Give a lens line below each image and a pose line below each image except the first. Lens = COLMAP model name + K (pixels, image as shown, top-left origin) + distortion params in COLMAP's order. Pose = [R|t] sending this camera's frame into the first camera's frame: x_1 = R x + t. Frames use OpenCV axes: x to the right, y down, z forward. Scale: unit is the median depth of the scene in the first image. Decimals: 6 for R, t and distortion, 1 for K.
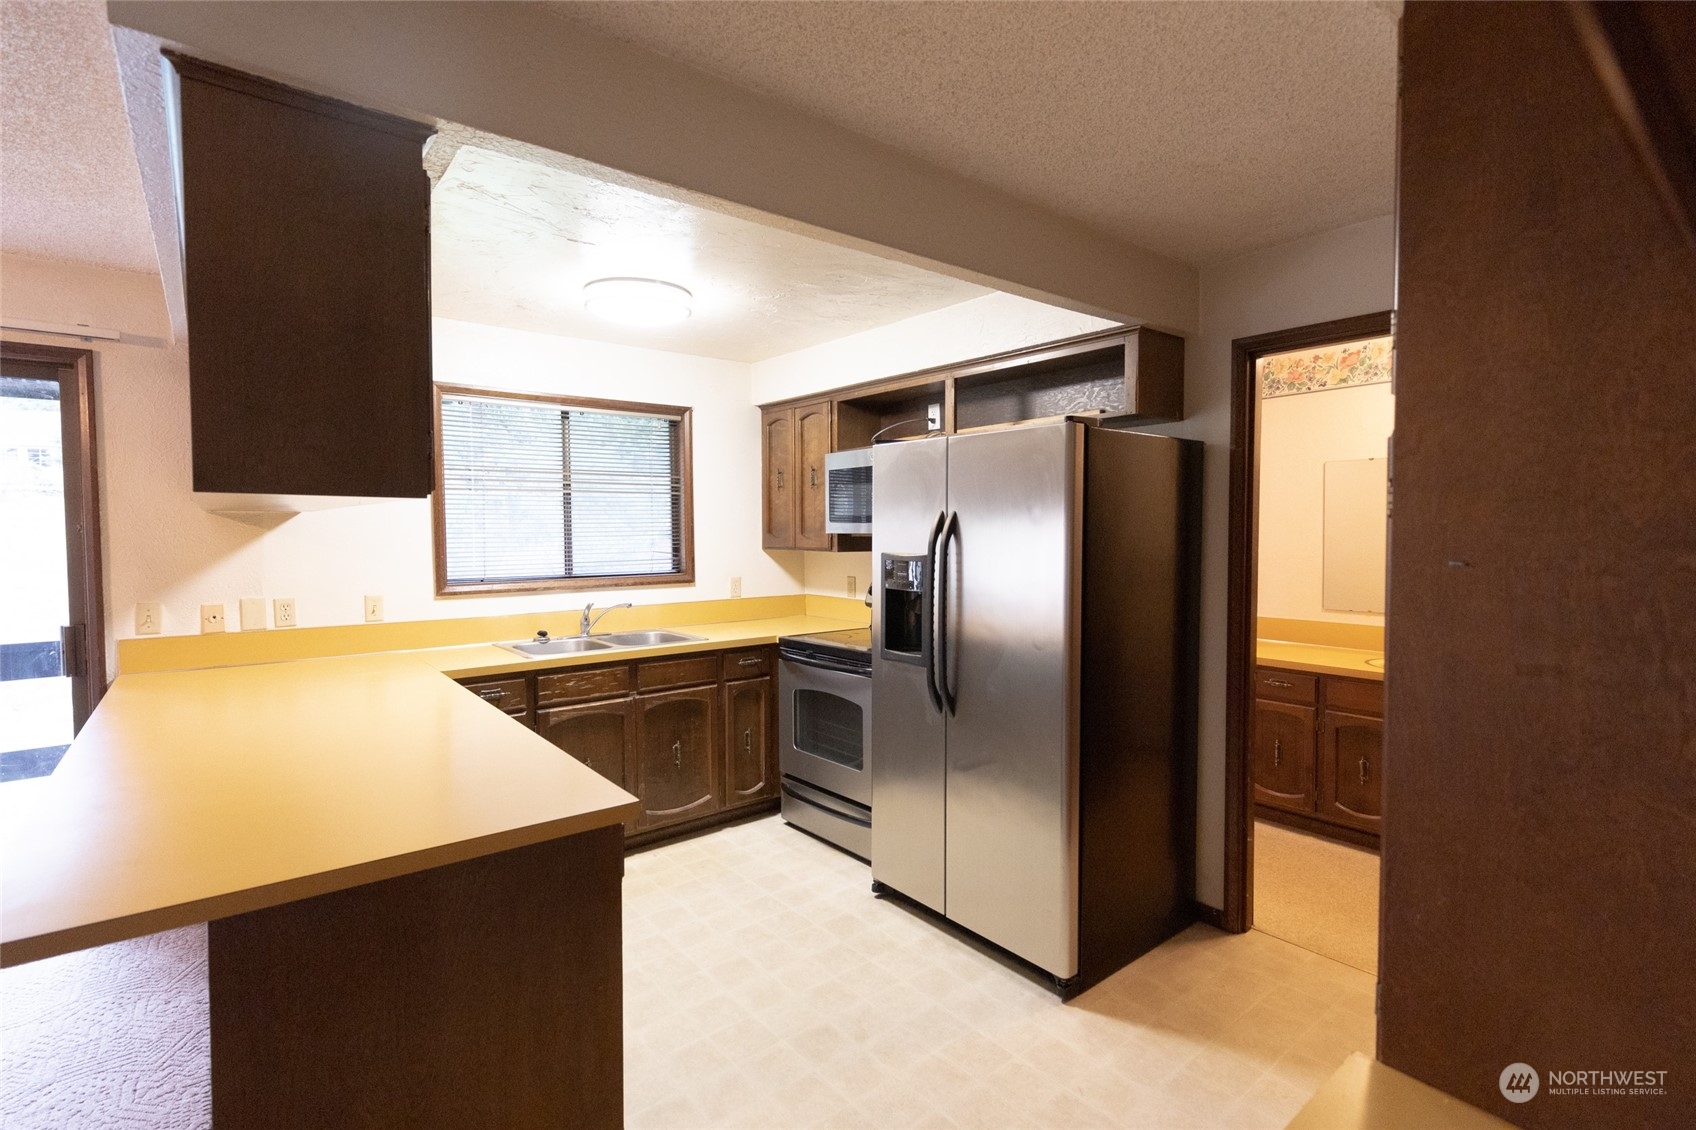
lens RADIAL K [[790.5, 0, 843.3], [0, 790.5, 561.9], [0, 0, 1]] dist [-0.002225, -0.000074]
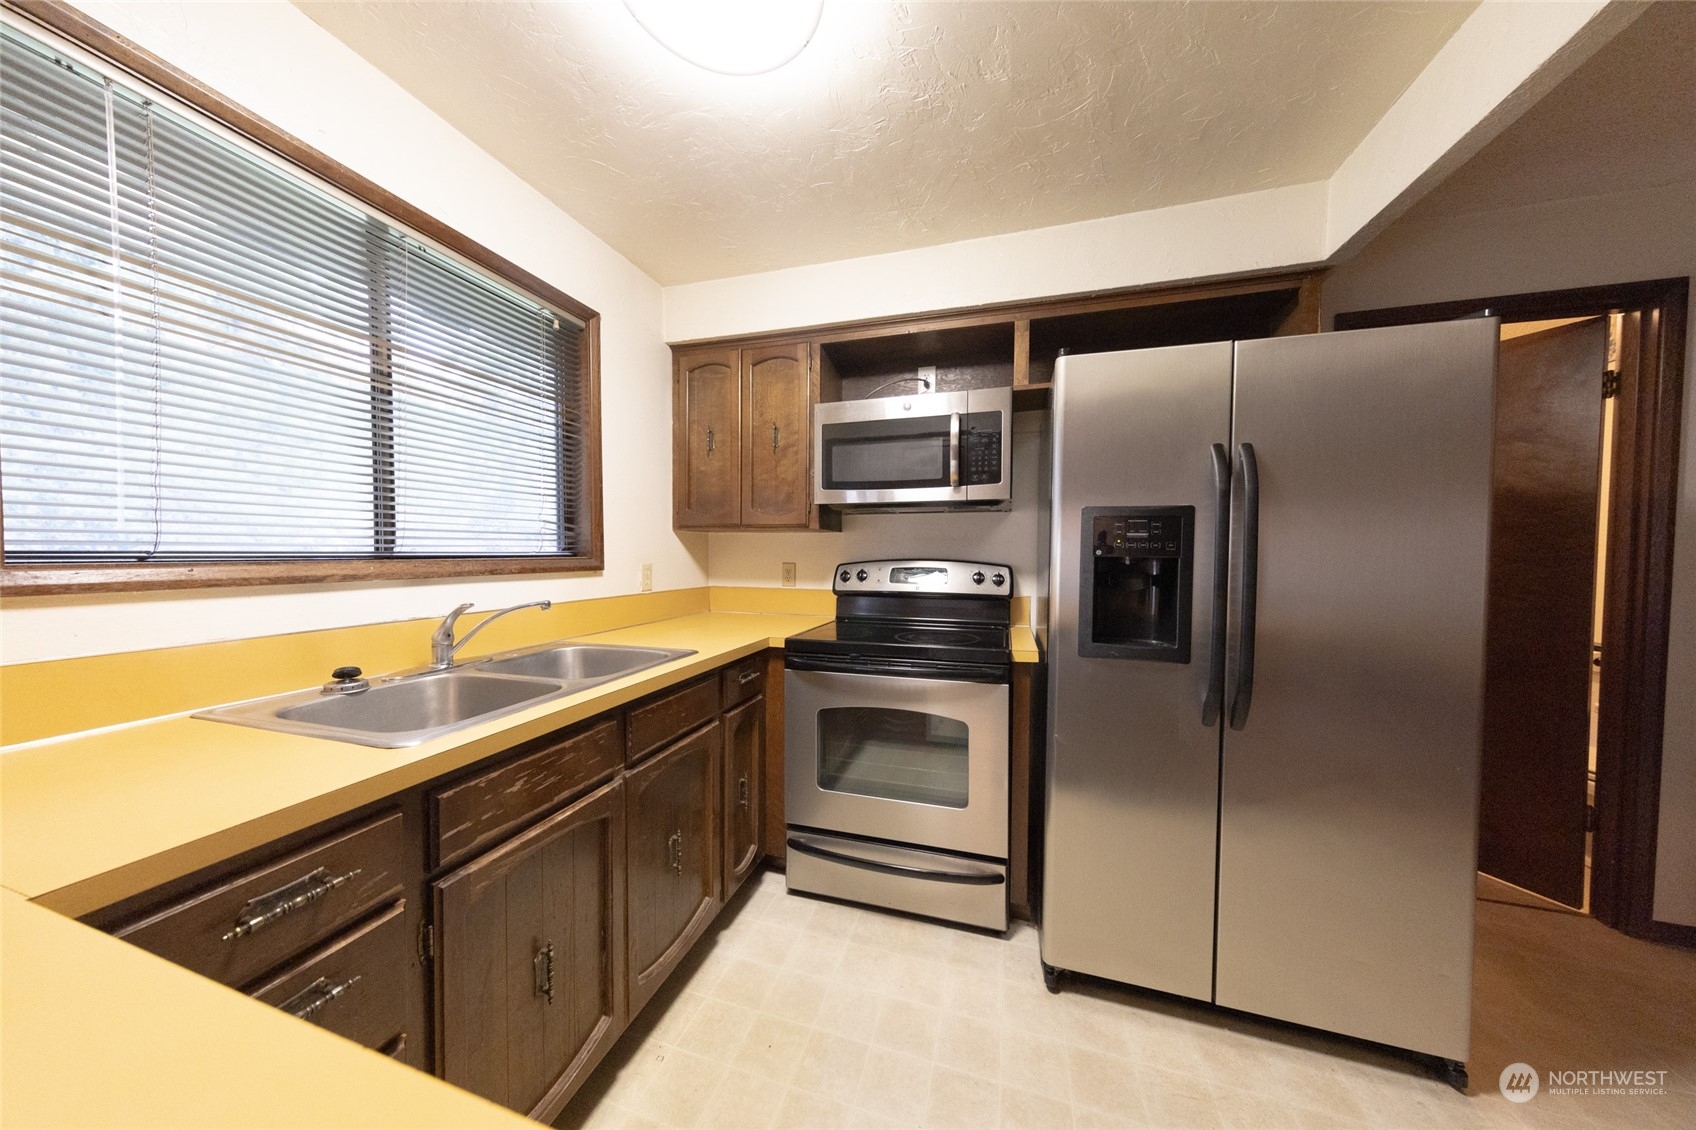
lens RADIAL K [[529.6, 0, 851.1], [0, 529.6, 563.1], [0, 0, 1]] dist [0.003970, -0.000243]
pose [[0.825978, -0.001774, 0.563699, -0.294048], [0.013181, 0.999782, -0.016168, 0.033195], [-0.563548, 0.020784, 0.825822, 0.542534]]
